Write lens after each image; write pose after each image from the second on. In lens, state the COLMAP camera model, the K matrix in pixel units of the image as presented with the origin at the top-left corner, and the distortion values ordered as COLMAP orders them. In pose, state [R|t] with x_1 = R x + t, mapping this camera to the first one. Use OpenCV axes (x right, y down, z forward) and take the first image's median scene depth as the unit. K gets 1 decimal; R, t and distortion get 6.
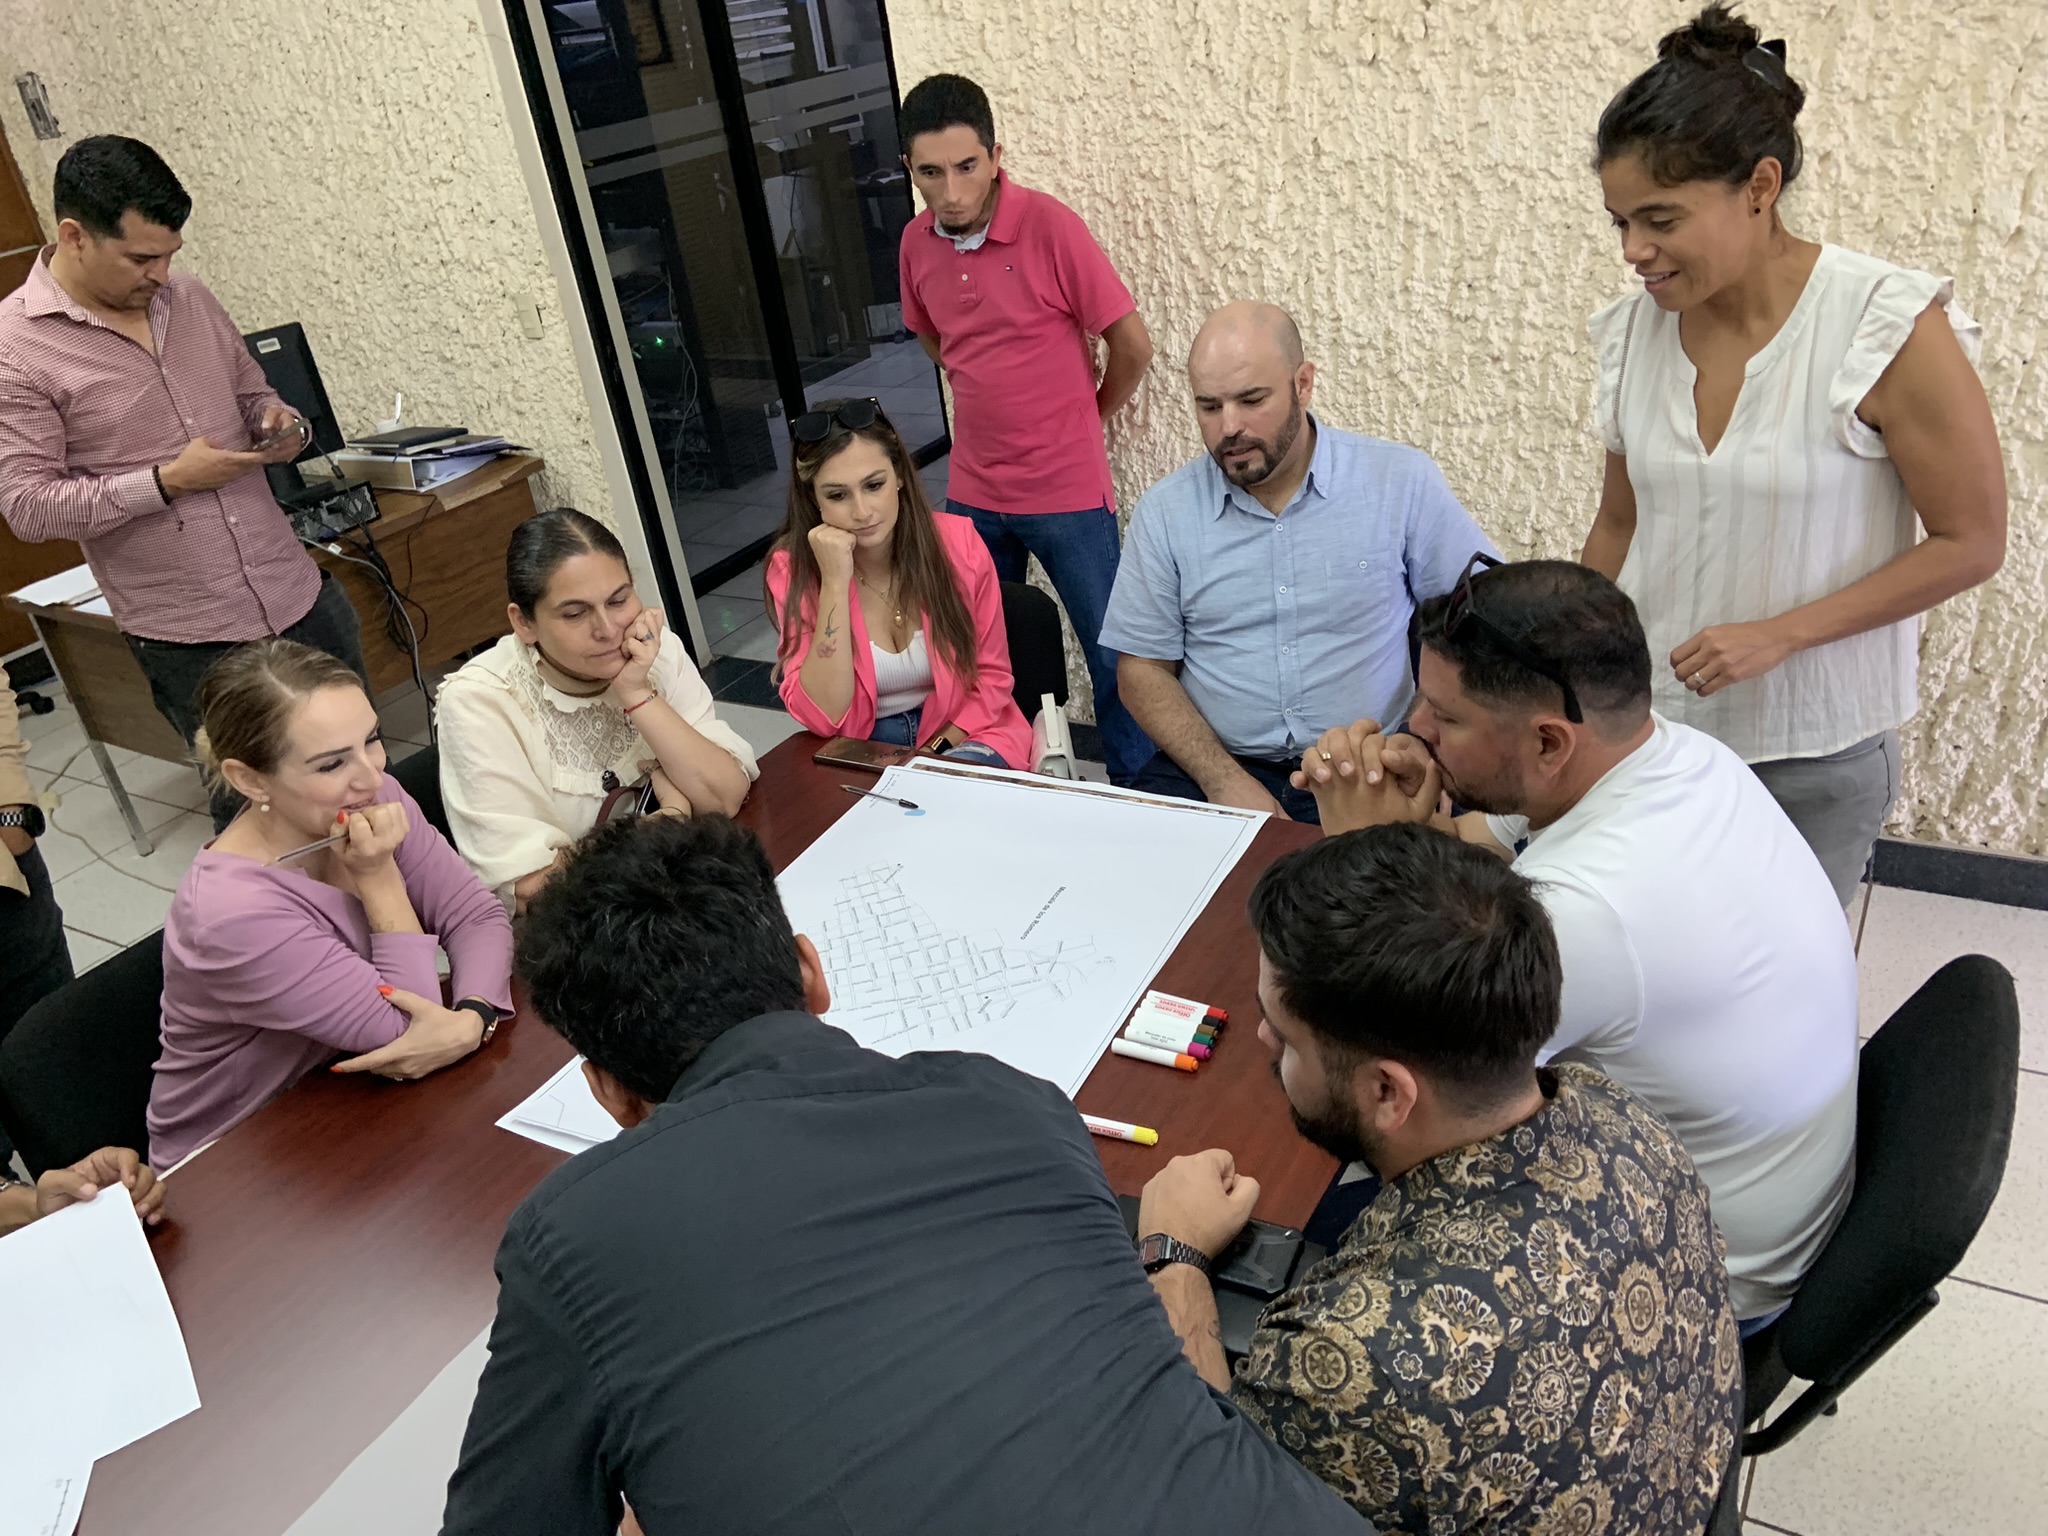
lens RADIAL K [[1545.7, 0, 1015.1], [0, 1545.7, 753.5], [0, 0, 1]] dist [0.117701, -0.145576]
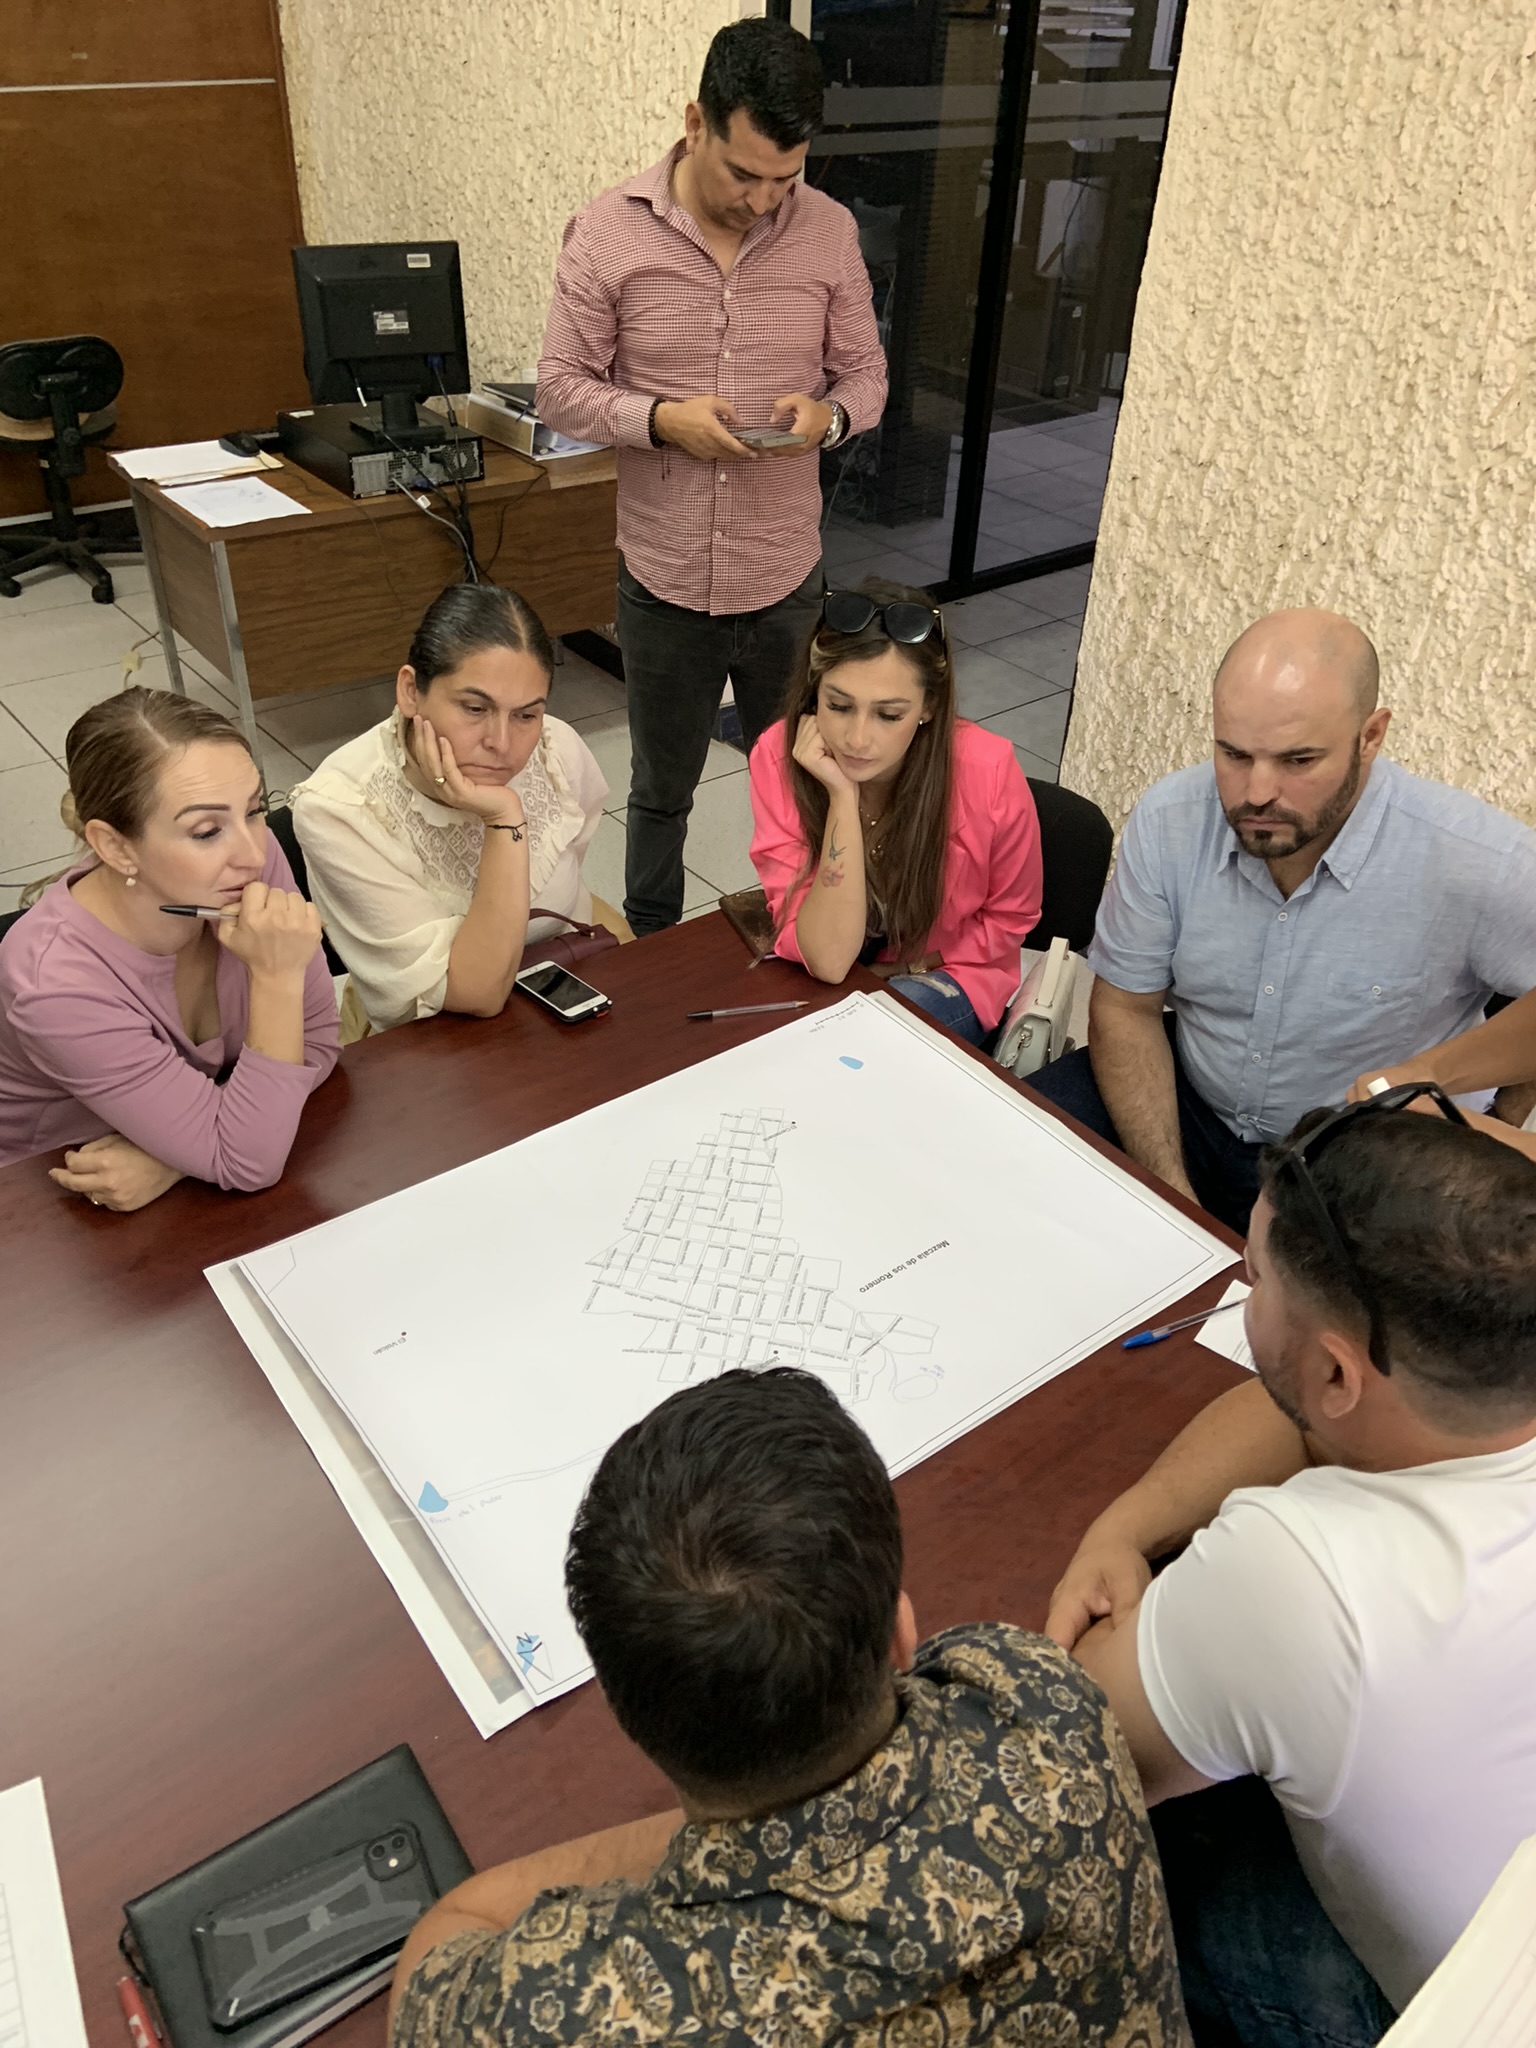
lens RADIAL K [[1545.7, 0, 789.4], [0, 1545.7, 1007.6], [0, 0, 1]] dist [0.117701, -0.145576]
pose [[0.926510, 0.334042, -0.173191, 0.038271], [-0.305840, 0.936691, 0.170506, -0.090677], [0.219183, -0.105007, 0.970017, 0.136242]]
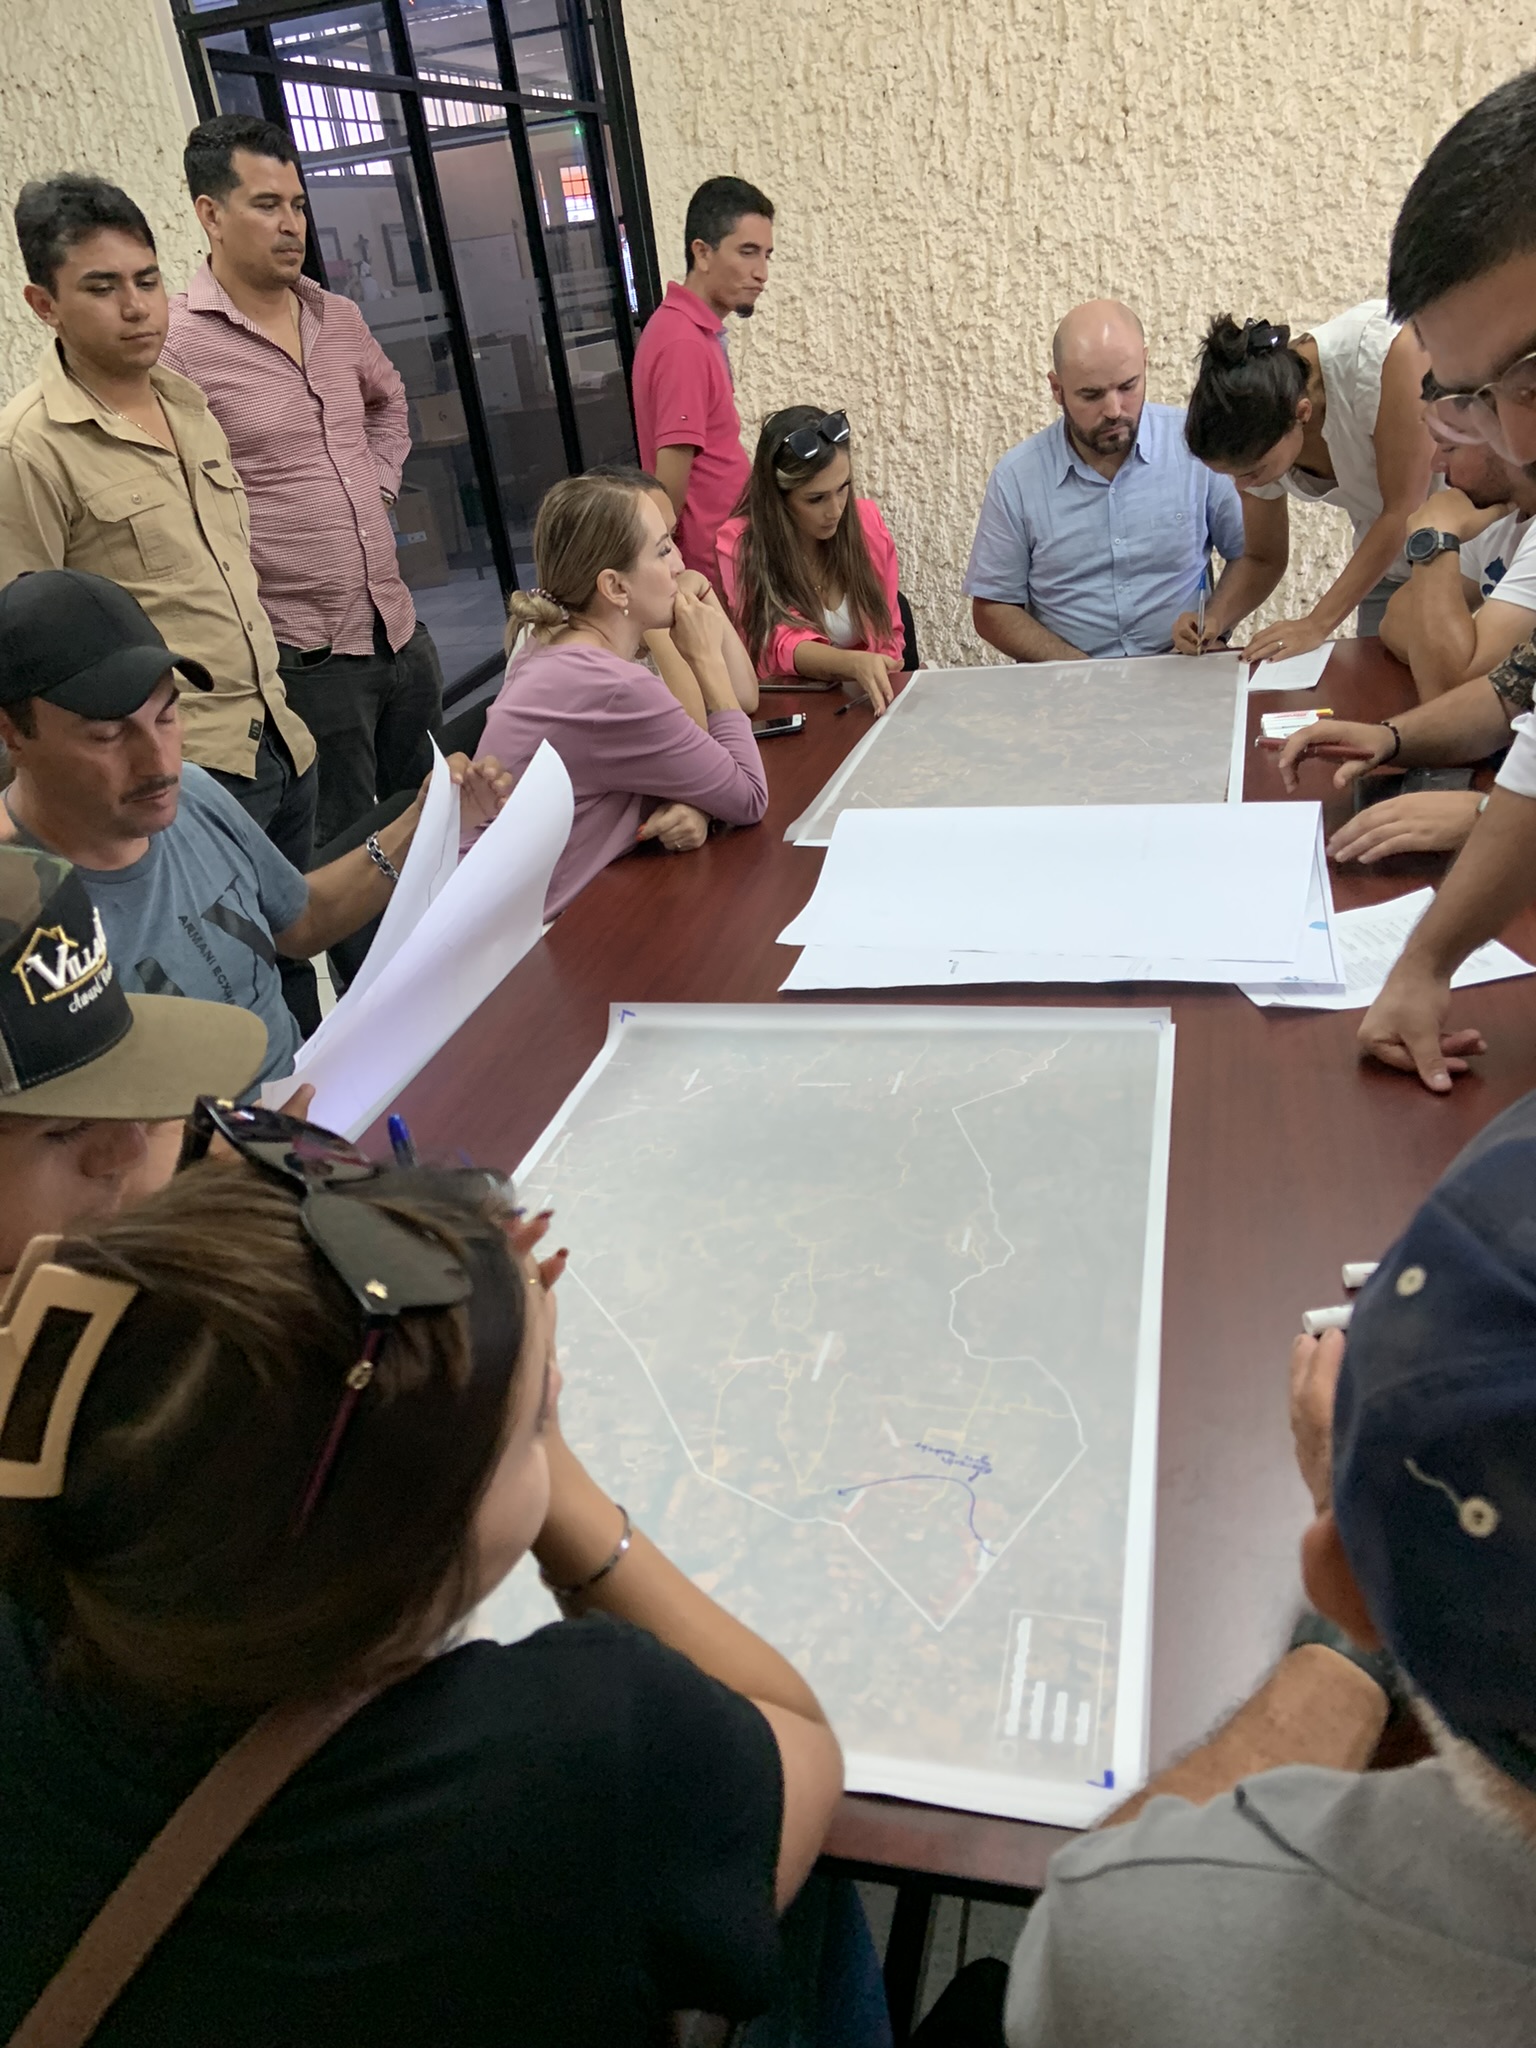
lens RADIAL K [[1545.7, 0, 762.1], [0, 1545.7, 1010.6], [0, 0, 1]] dist [0.117701, -0.145576]
pose [[0.951232, -0.126835, 0.281194, -0.426027], [0.147666, 0.987558, -0.054082, 0.247693], [-0.270836, 0.092968, 0.958126, -0.083443]]
